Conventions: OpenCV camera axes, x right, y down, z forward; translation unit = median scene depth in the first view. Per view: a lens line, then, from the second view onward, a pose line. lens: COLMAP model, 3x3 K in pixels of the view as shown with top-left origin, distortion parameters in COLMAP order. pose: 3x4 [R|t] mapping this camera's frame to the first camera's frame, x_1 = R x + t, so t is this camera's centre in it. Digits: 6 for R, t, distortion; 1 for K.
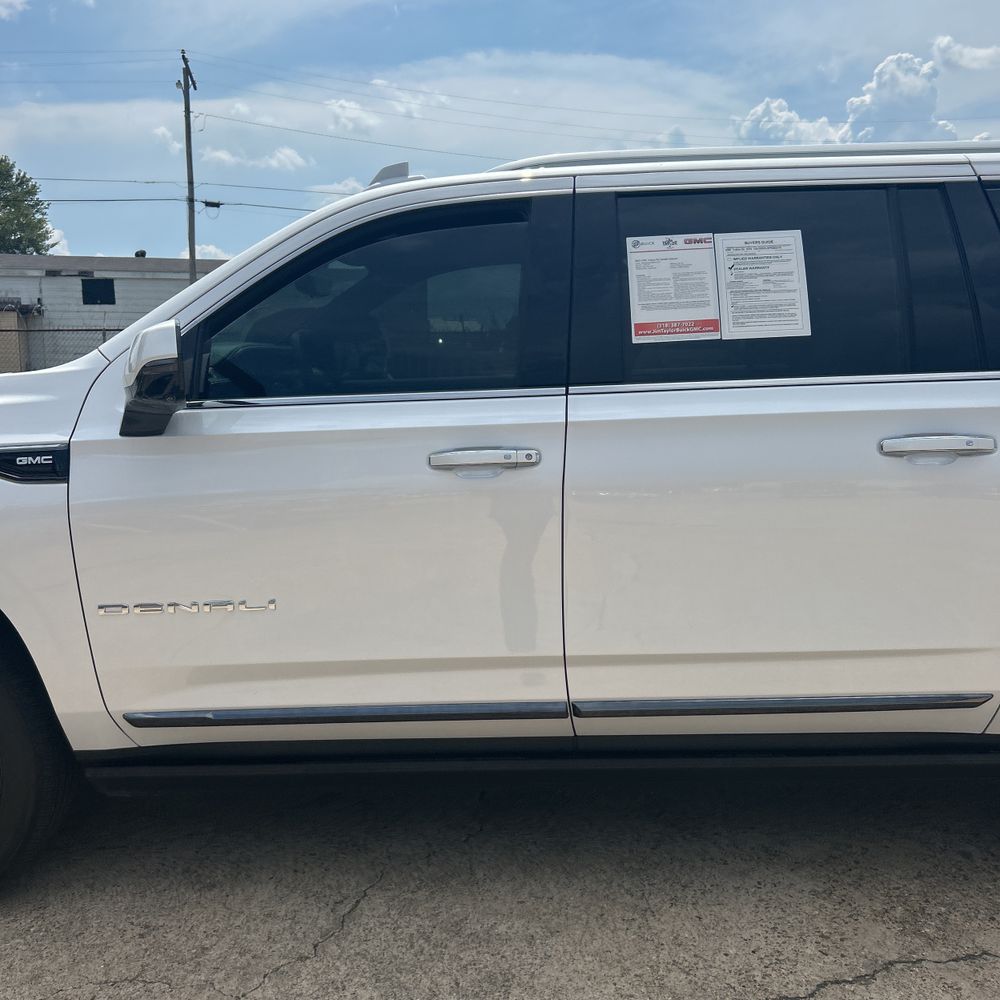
lens RADIAL K [[1017.4, 0, 485.3], [0, 1017.4, 498.1], [0, 0, 1]] dist [0.026830, 0.000000]
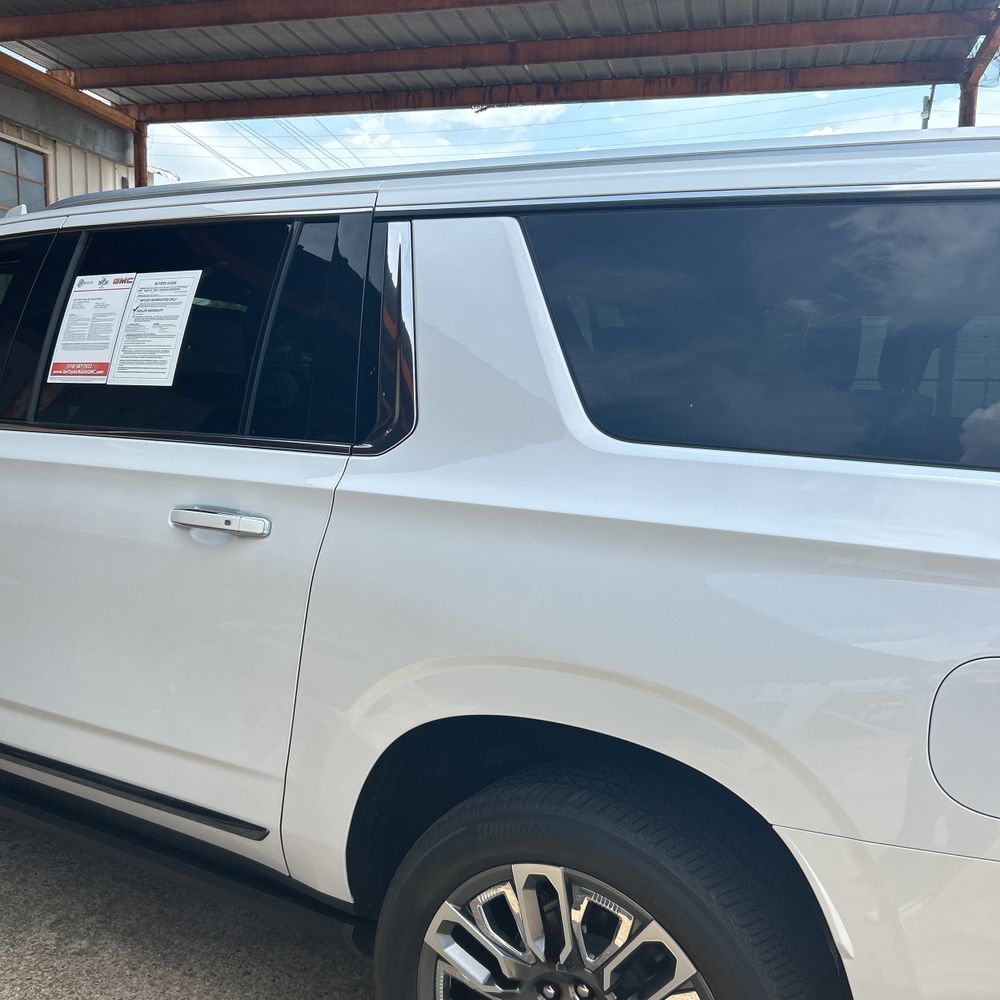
lens RADIAL K [[1017.4, 0, 493.2], [0, 1017.4, 500.7], [0, 0, 1]] dist [0.026830, 0.000000]
pose [[0.865359, 0.113489, -0.488133, 1.001490], [-0.122120, 0.992413, 0.014239, -0.103396], [0.486046, 0.047289, 0.872653, 0.342165]]
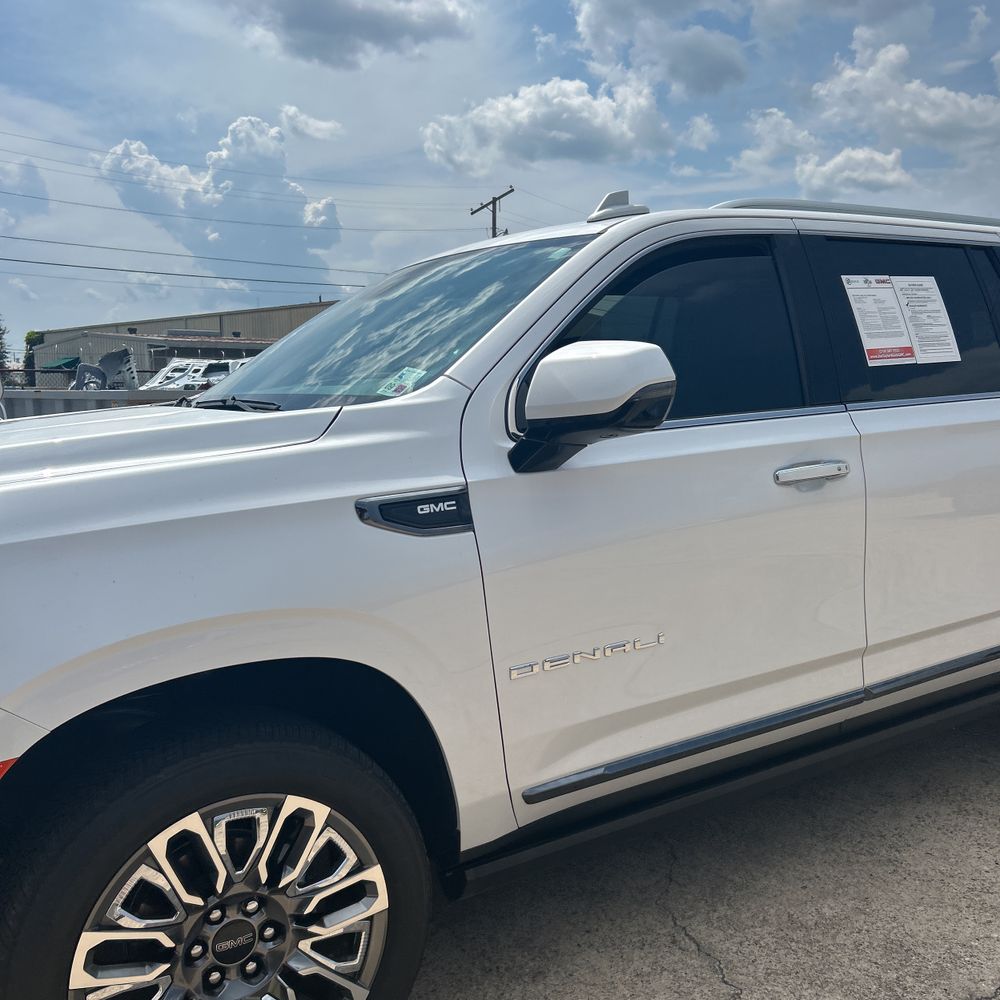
lens RADIAL K [[1017.4, 0, 496.0], [0, 1017.4, 497.9], [0, 0, 1]] dist [0.026830, 0.000000]
pose [[0.828044, -0.071593, 0.556073, -0.843821], [0.094225, 0.995477, -0.012144, -0.029420], [-0.552688, 0.062452, 0.831045, 0.276917]]
